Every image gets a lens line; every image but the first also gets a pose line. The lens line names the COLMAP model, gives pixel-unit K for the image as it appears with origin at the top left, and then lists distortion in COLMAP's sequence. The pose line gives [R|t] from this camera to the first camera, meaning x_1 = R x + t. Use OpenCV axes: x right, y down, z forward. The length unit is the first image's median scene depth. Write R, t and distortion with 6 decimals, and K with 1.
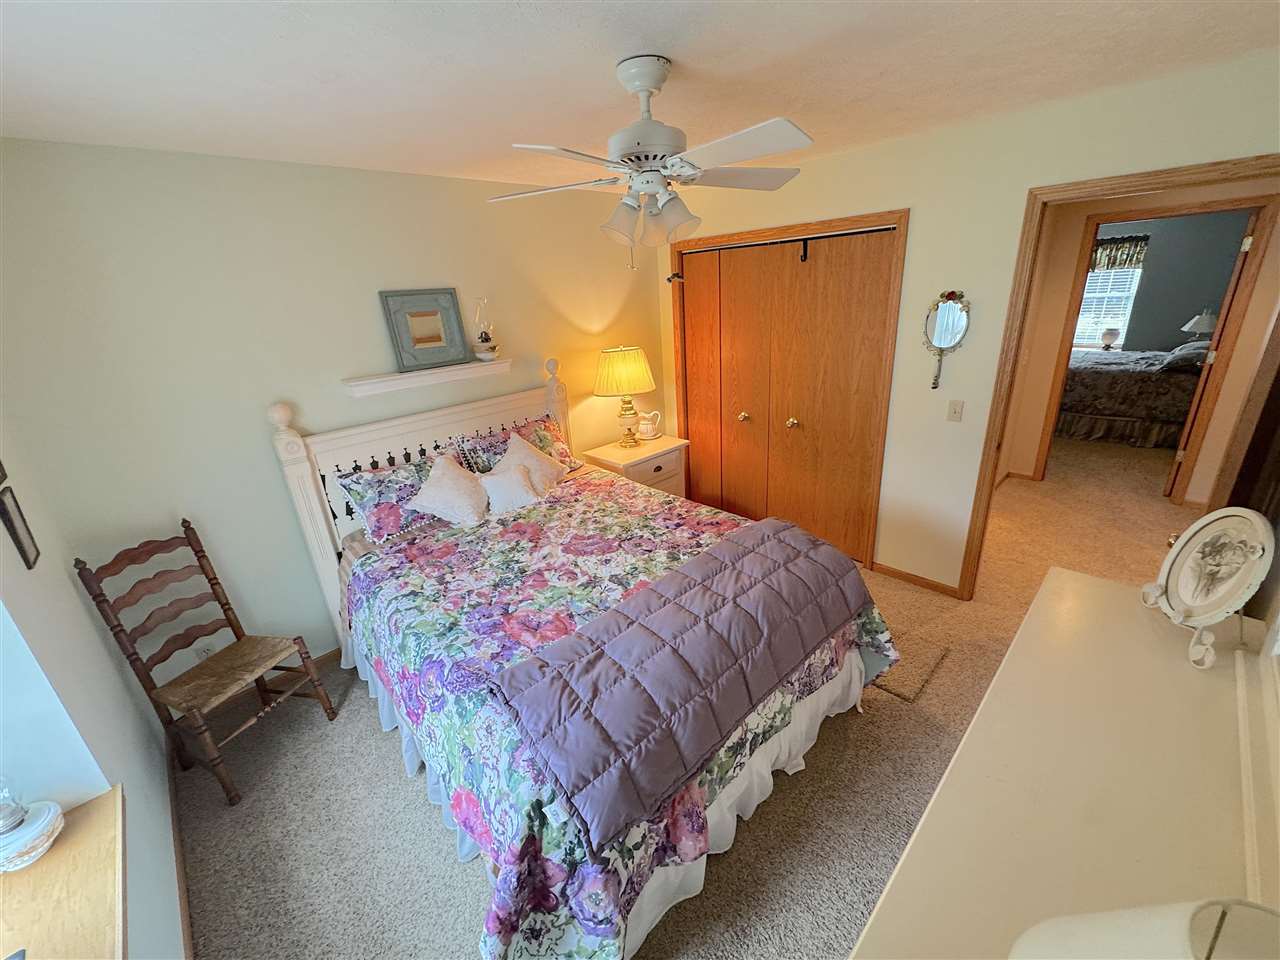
lens RADIAL K [[511.9, 0, 645.2], [0, 511.9, 476.7], [0, 0, 1]] dist [-0.003409, 0.000827]
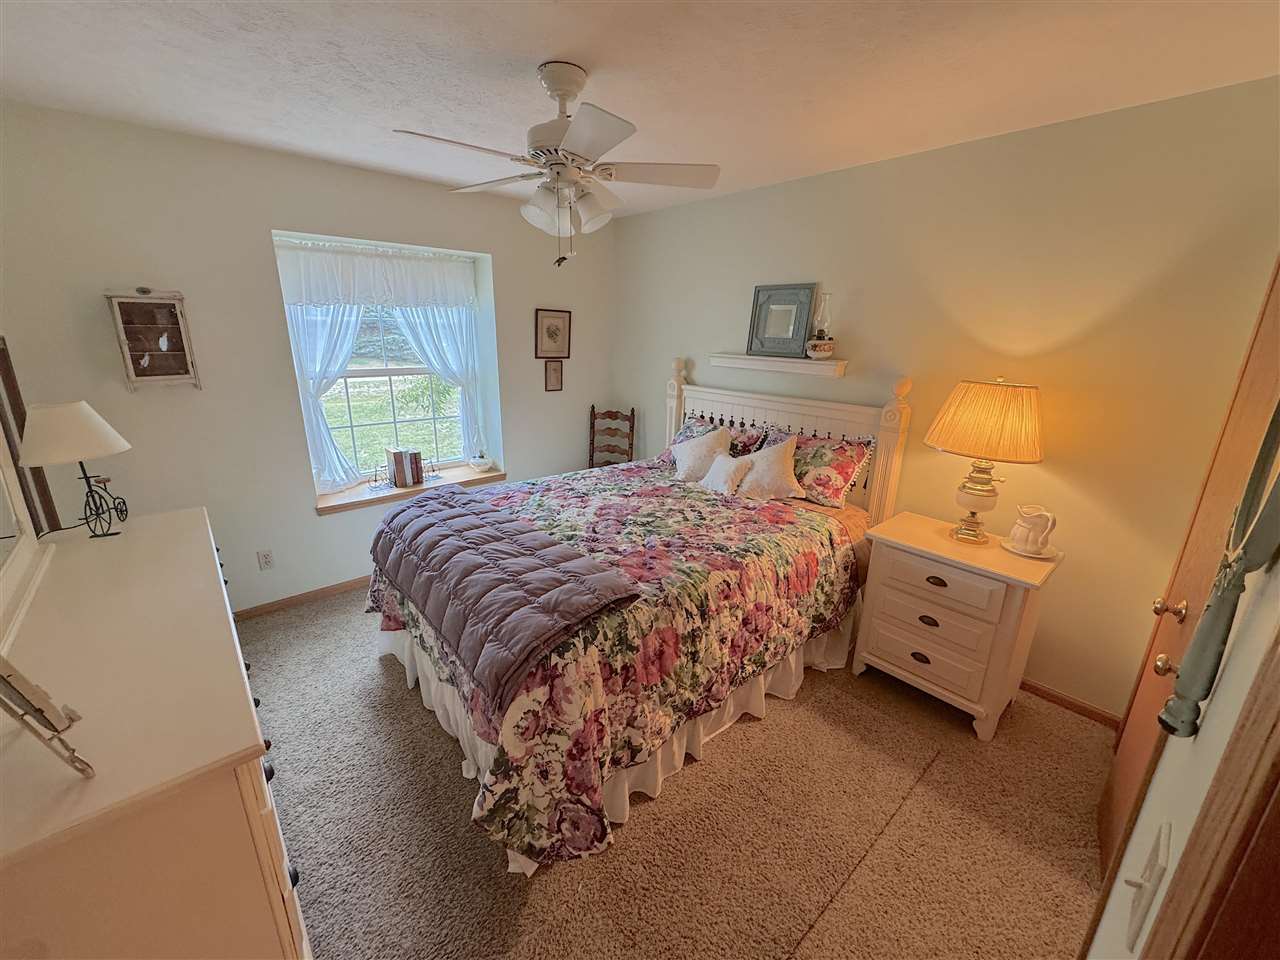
lens RADIAL K [[511.9, 0, 635.1], [0, 511.9, 479.3], [0, 0, 1]] dist [-0.003409, 0.000827]
pose [[-0.051314, 0.345634, -0.936965, 0.770071], [-0.352057, 0.871712, 0.340844, -0.270460], [0.934571, 0.347355, 0.076952, 0.781682]]
